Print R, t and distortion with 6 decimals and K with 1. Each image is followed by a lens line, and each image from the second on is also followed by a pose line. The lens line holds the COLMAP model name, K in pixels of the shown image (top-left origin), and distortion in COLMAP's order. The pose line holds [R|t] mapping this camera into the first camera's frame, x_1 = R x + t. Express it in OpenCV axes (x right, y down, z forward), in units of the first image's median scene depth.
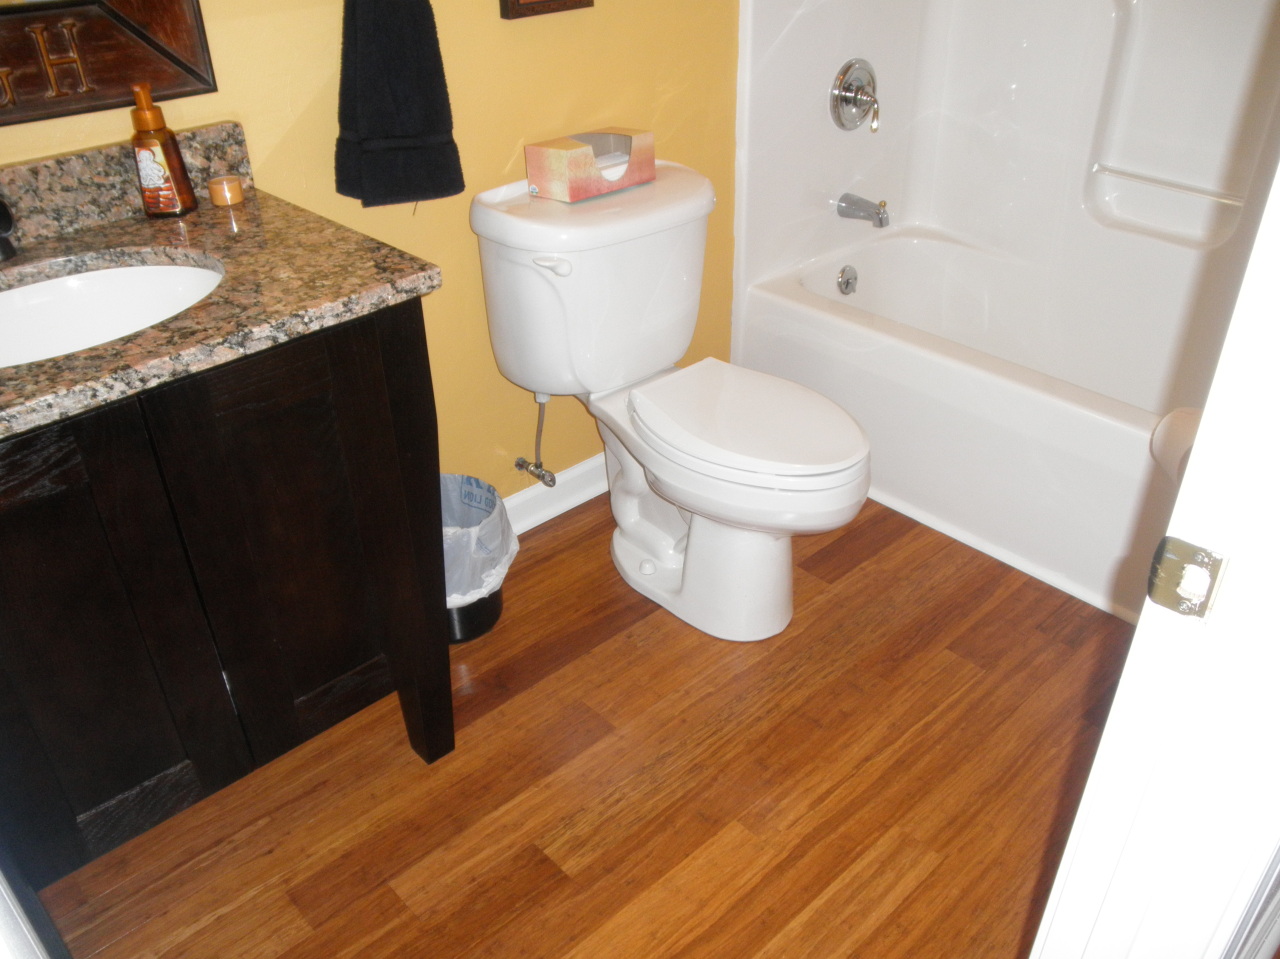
lens RADIAL K [[1049.7, 0, 645.5], [0, 1049.7, 491.4], [0, 0, 1]] dist [-0.128125, 0.112642]
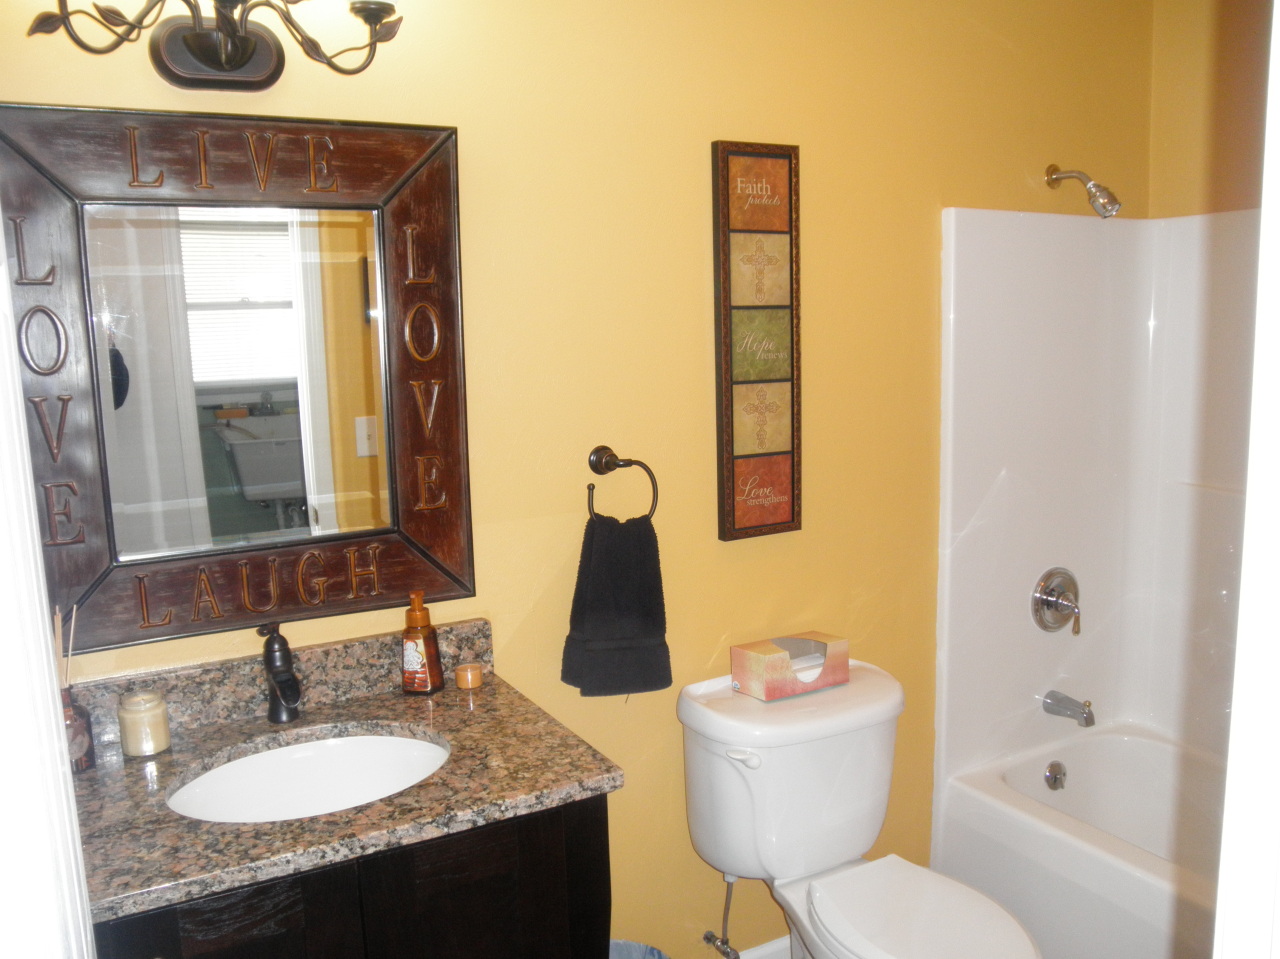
lens RADIAL K [[1049.7, 0, 645.5], [0, 1049.7, 491.4], [0, 0, 1]] dist [-0.128125, 0.112642]
pose [[0.967932, 0.024850, -0.249980, 0.097378], [-0.122467, 0.915516, -0.383187, -0.051225], [0.219339, 0.401513, 0.889200, -0.139185]]
